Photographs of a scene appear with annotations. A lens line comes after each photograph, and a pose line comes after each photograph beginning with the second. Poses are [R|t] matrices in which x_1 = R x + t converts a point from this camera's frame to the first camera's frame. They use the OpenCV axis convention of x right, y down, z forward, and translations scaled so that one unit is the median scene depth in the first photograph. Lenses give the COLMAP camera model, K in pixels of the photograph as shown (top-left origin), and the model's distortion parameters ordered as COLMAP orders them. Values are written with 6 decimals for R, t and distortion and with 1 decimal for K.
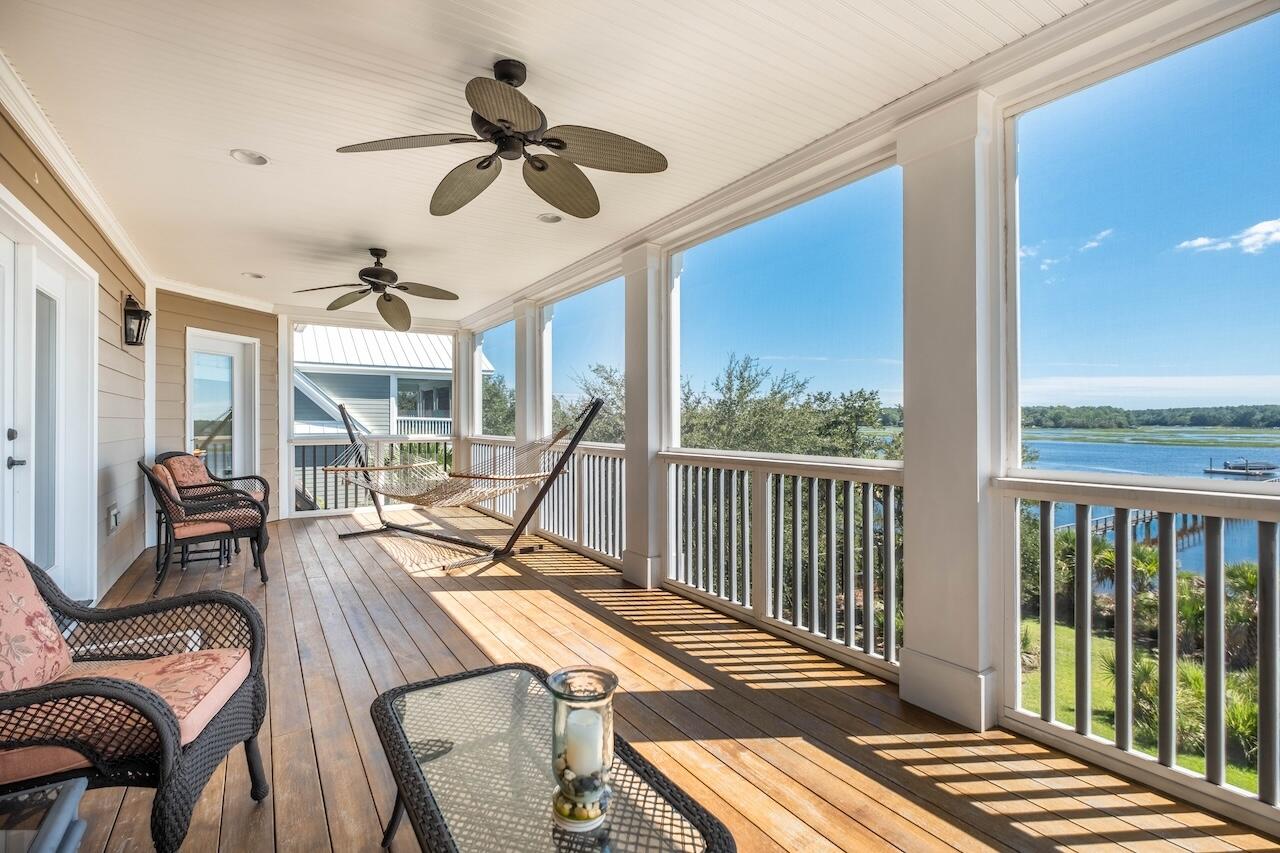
lens RADIAL K [[567.9, 0, 629.3], [0, 567.9, 422.0], [0, 0, 1]] dist [0.003991, 0.000887]
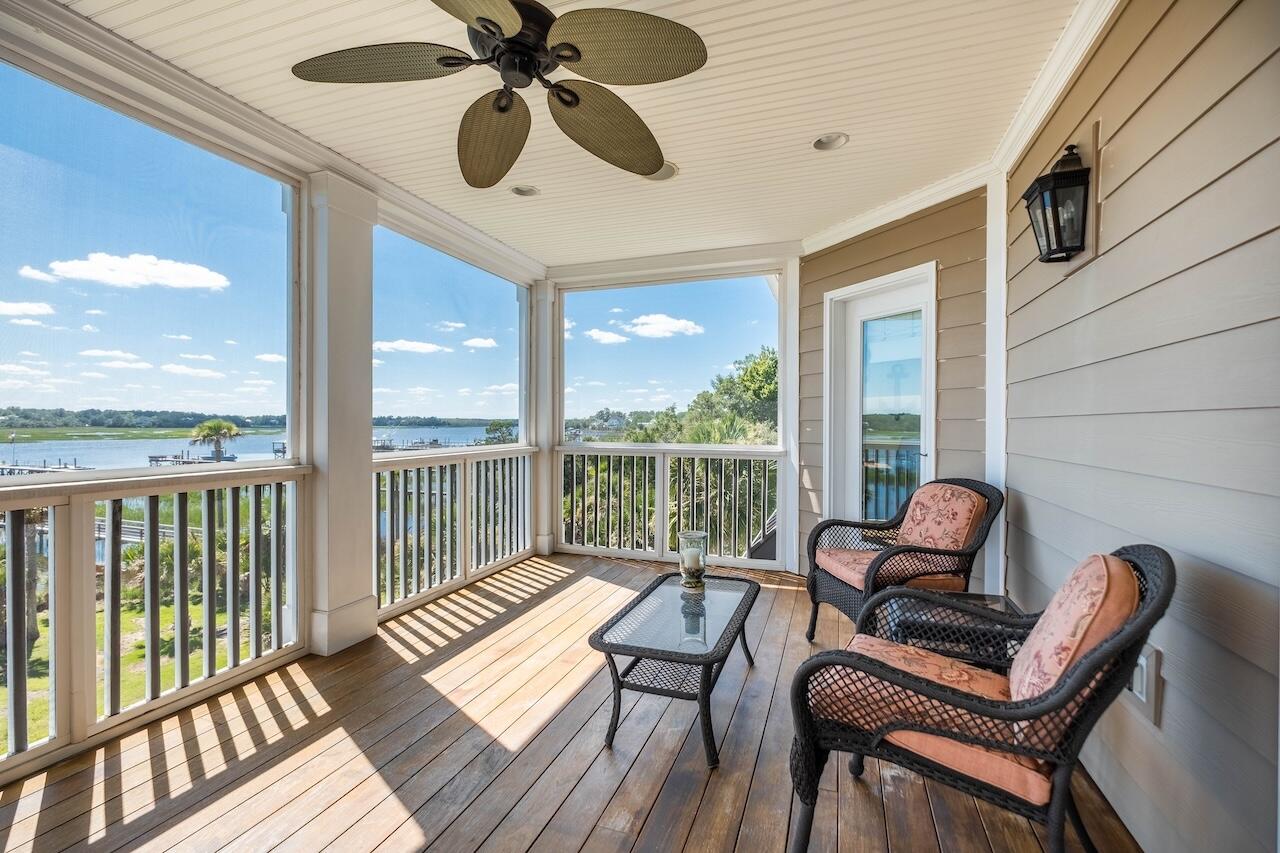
lens RADIAL K [[567.9, 0, 639.7], [0, 567.9, 432.0], [0, 0, 1]] dist [0.003991, 0.000887]
pose [[-0.616288, -0.010087, 0.787457, -0.770695], [-0.007885, 0.999947, 0.006637, 0.010545], [-0.787482, -0.002119, -0.616334, 1.123488]]
